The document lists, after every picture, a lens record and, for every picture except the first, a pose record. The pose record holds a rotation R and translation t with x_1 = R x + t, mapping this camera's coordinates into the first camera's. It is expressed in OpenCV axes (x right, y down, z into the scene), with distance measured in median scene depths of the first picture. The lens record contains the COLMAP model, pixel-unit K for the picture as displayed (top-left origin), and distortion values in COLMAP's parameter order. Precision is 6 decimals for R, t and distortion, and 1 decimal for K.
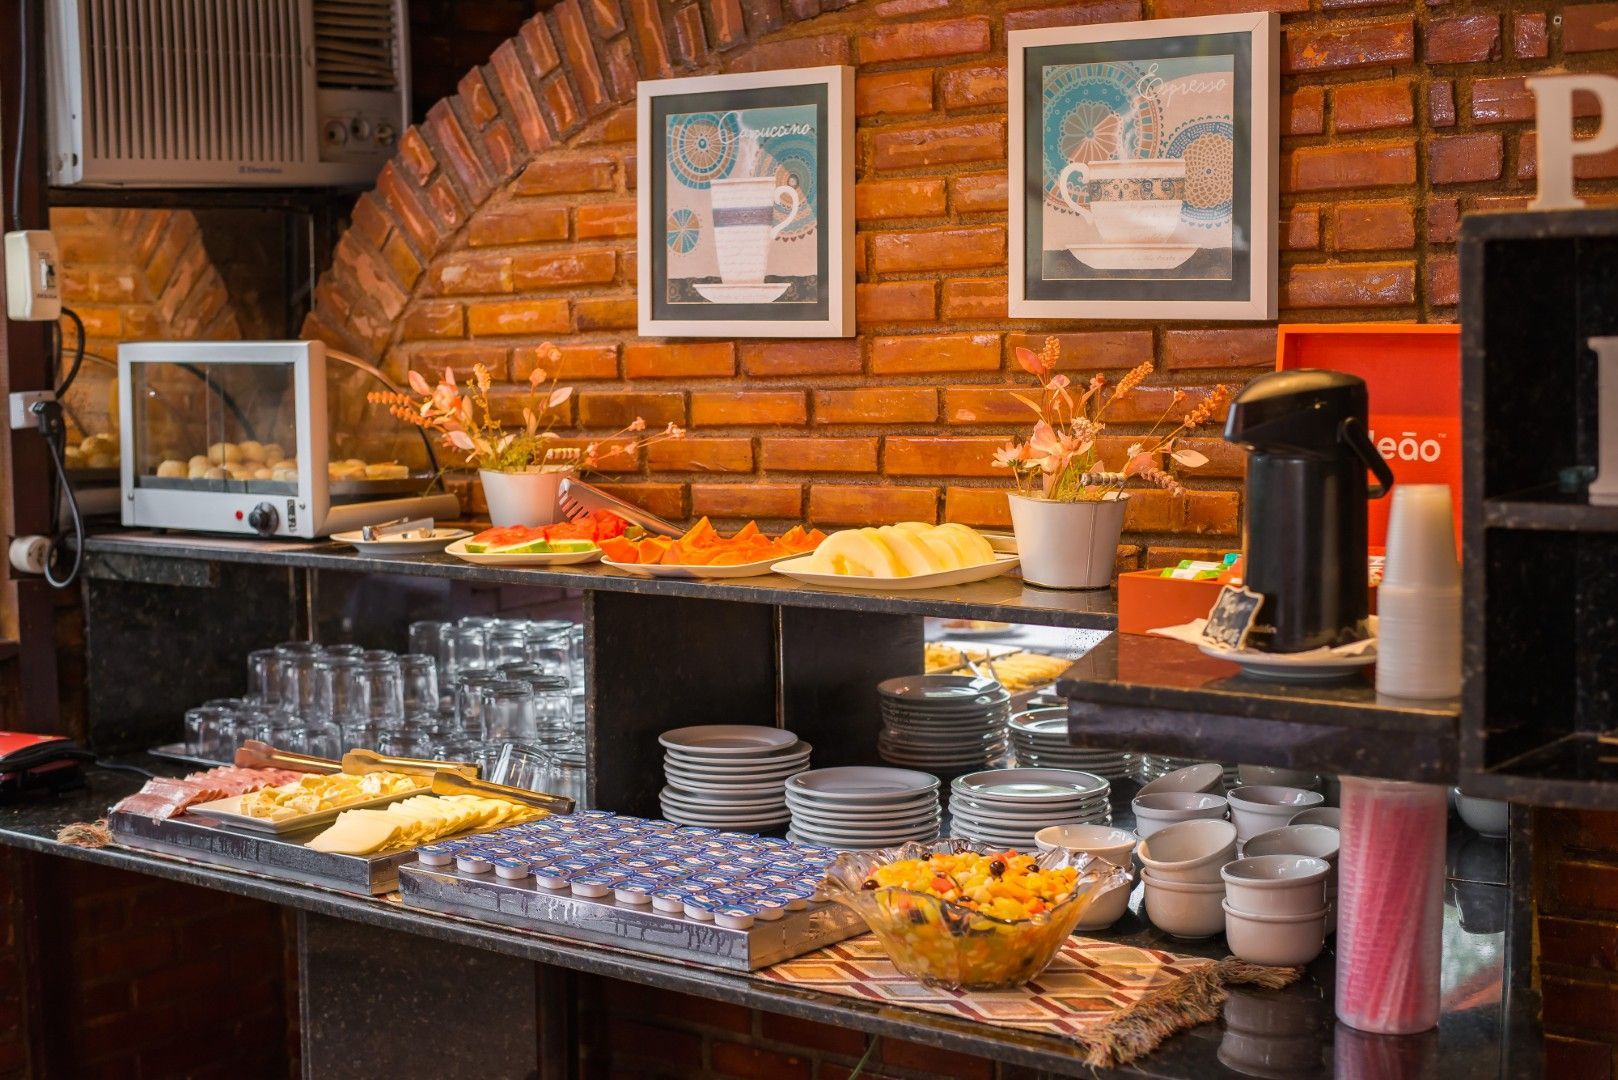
lens RADIAL K [[2287.3, 0, 809.0], [0, 2287.3, 540.0], [0, 0, 1]] dist [-0.103461, -0.025361]
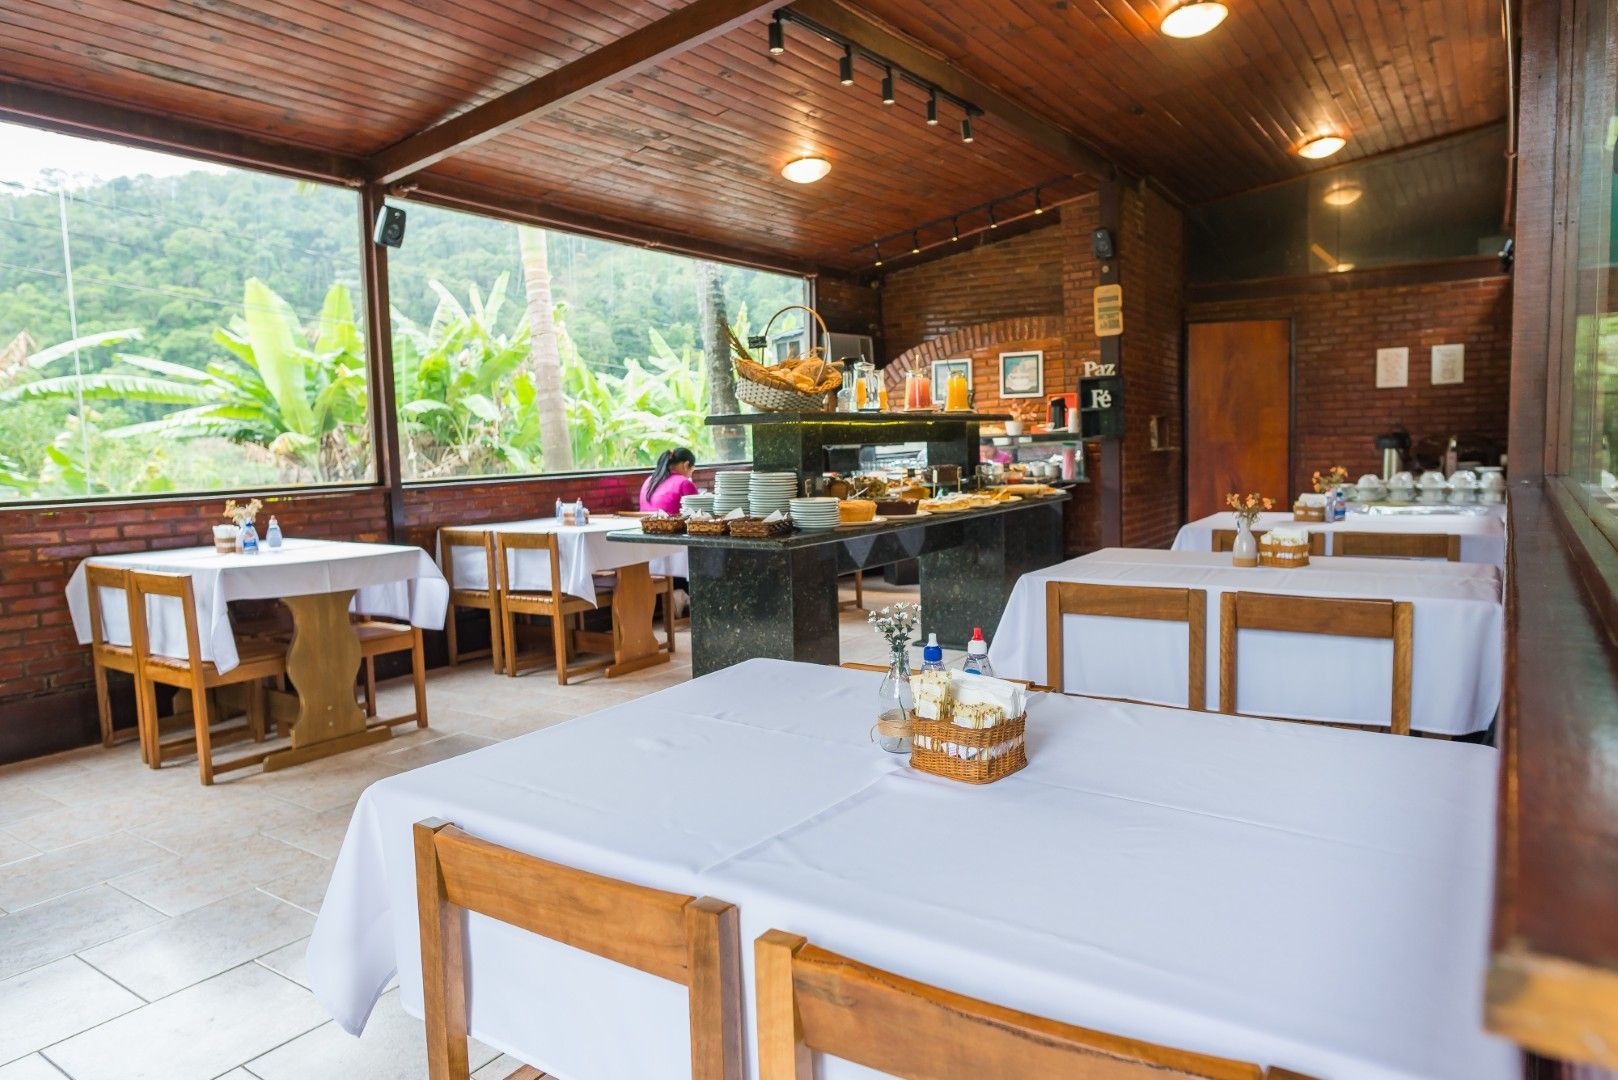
lens RADIAL K [[1005.6, 0, 849.3], [0, 1005.6, 536.9], [0, 0, 1]] dist [-0.002358, -0.000090]
pose [[0.992331, -0.031059, 0.119647, -0.671076], [0.032457, 0.999426, -0.009755, 0.301898], [-0.119275, 0.013563, 0.992769, -1.727013]]
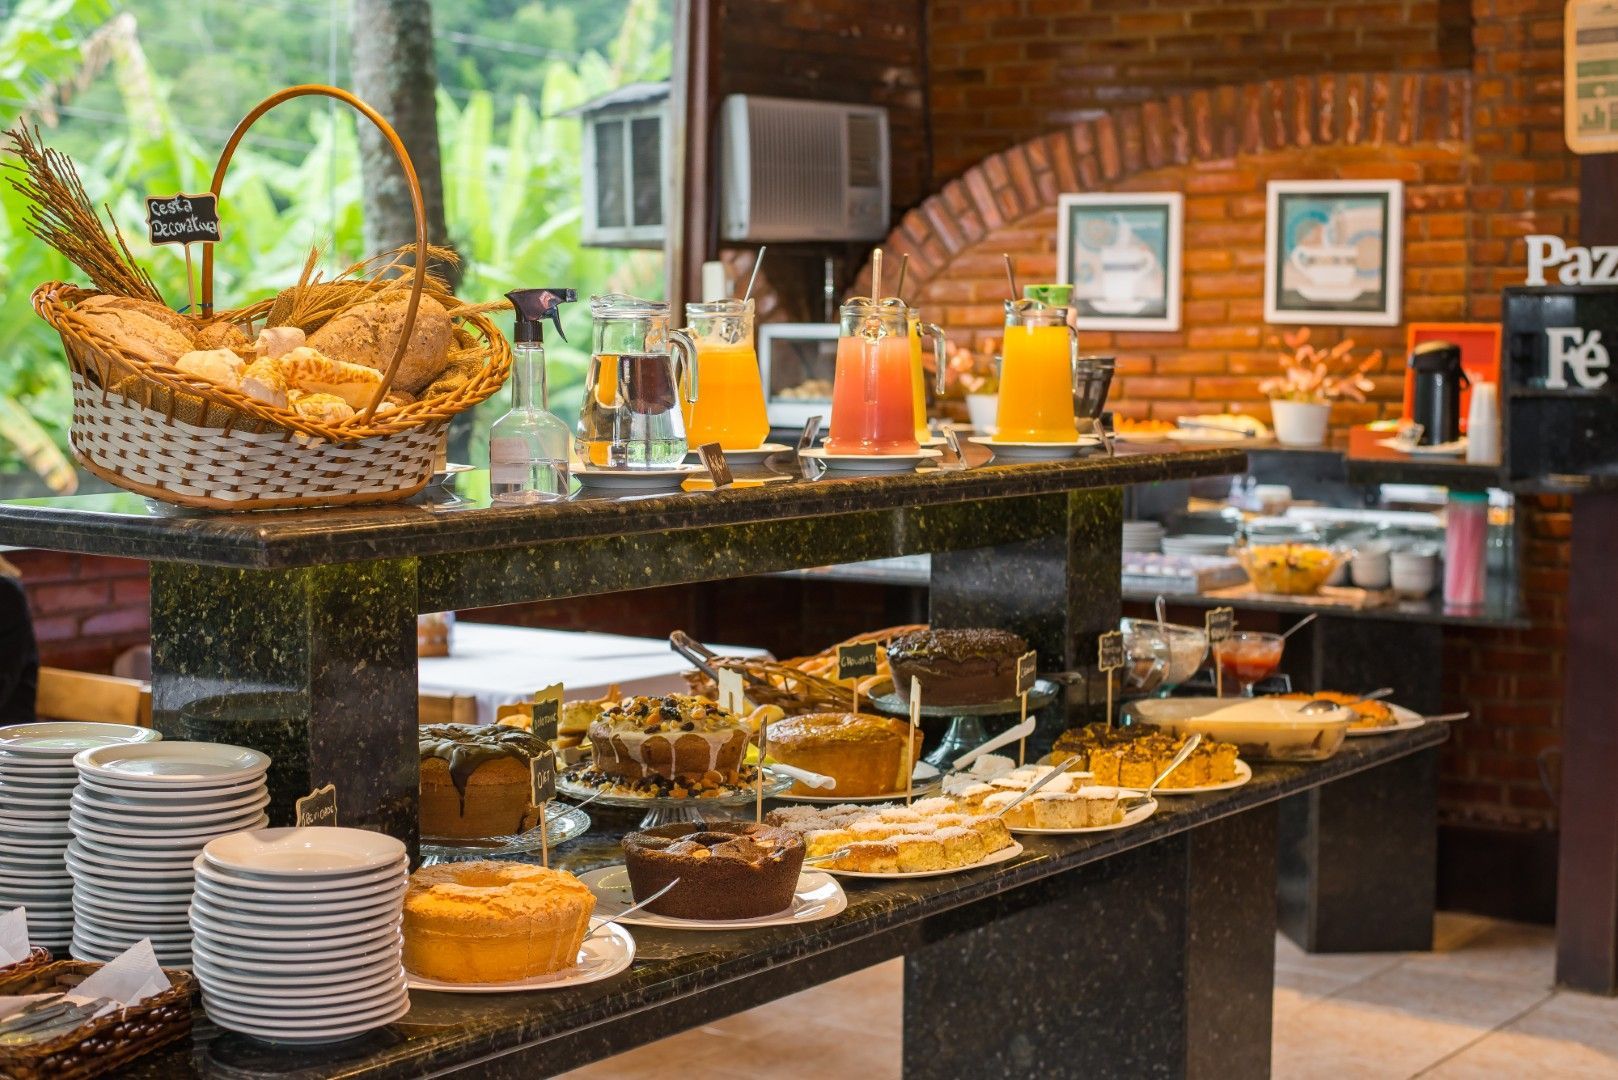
lens RADIAL K [[2504.3, 0, 809.0], [0, 2504.3, 540.0], [0, 0, 1]] dist [0.012005, -0.723123]
pose [[0.998305, 0.011232, 0.057106, -0.438862], [-0.010587, 0.999877, -0.011577, 0.128327], [-0.057229, 0.010953, 0.998301, -1.201336]]
